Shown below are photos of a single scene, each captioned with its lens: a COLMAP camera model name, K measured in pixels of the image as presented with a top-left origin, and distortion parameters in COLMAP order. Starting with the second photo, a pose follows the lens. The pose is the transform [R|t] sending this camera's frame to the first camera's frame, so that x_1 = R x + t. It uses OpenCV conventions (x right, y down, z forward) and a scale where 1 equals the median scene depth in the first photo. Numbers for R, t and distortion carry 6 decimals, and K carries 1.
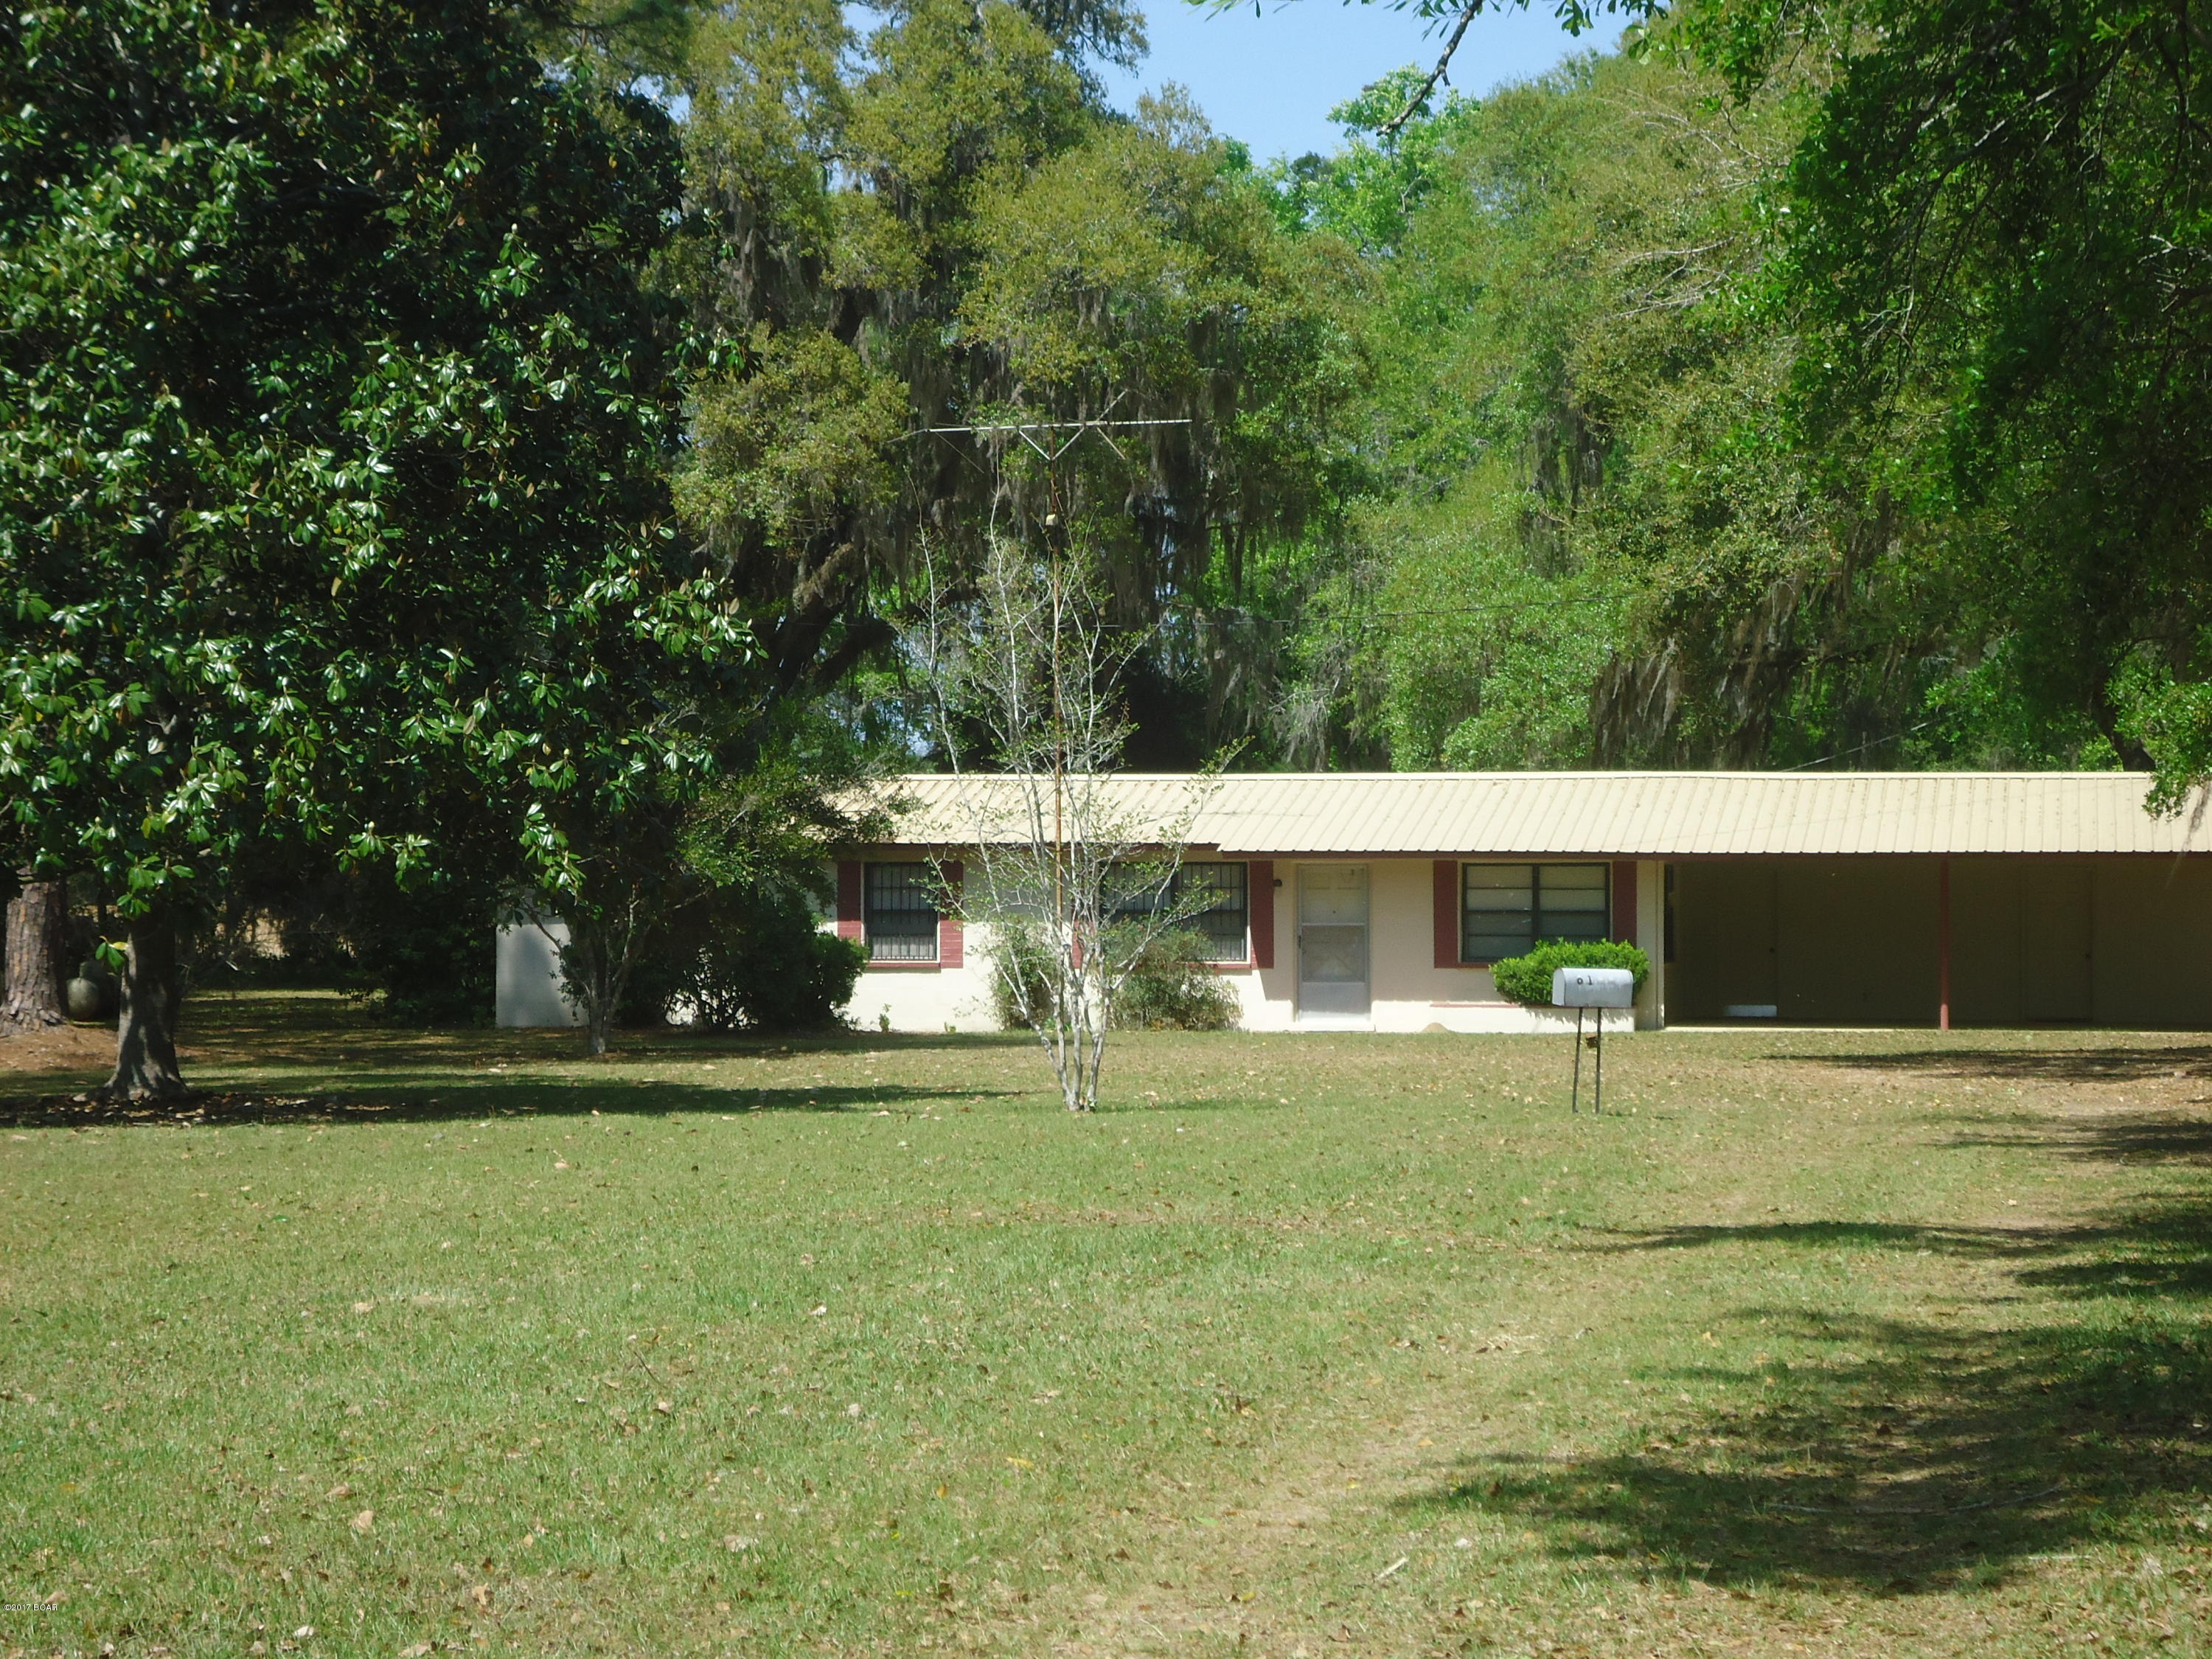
lens RADIAL K [[5666.7, 0, 1106.0], [0, 5666.7, 829.5], [0, 0, 1]] dist [-0.493408, 14.679044]
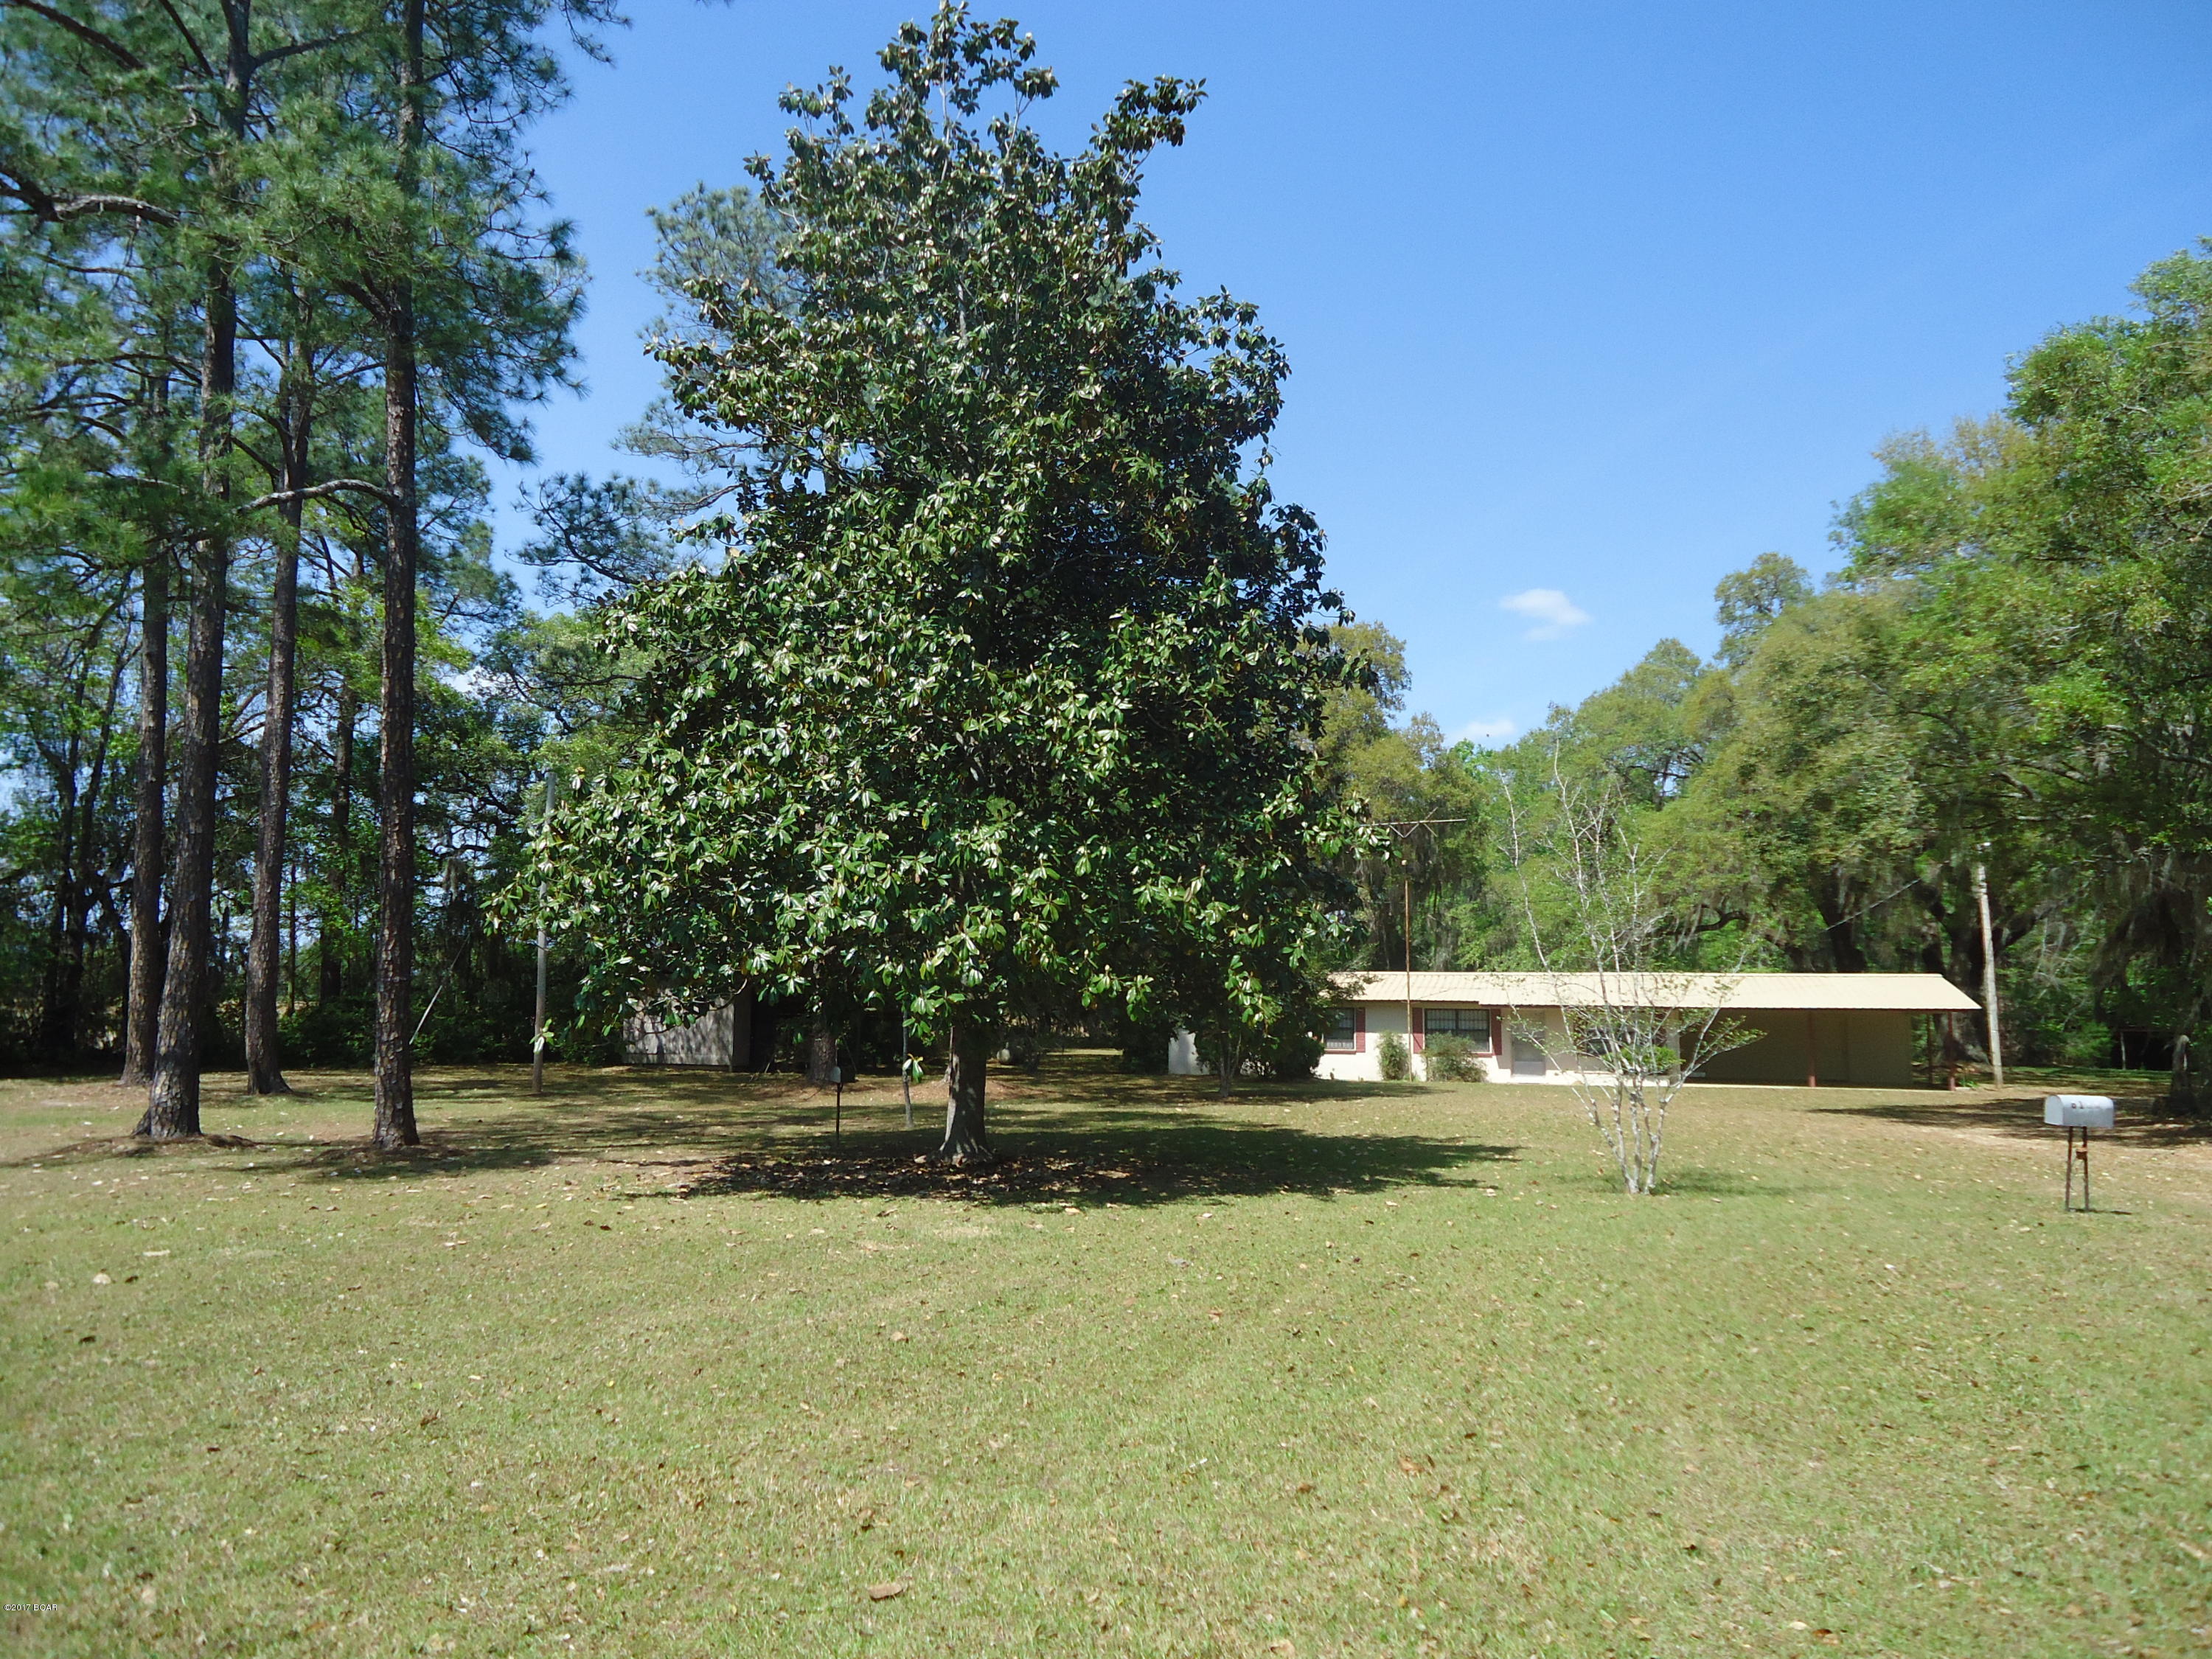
lens RADIAL K [[1617.7, 0, 1106.0], [0, 1617.7, 829.5], [0, 0, 1]] dist [-0.006336, -0.003466]
pose [[0.990478, -0.005413, -0.137564, -0.075862], [-0.008958, 0.994575, -0.103631, 0.004799], [0.137379, 0.103877, 0.985057, 0.594781]]
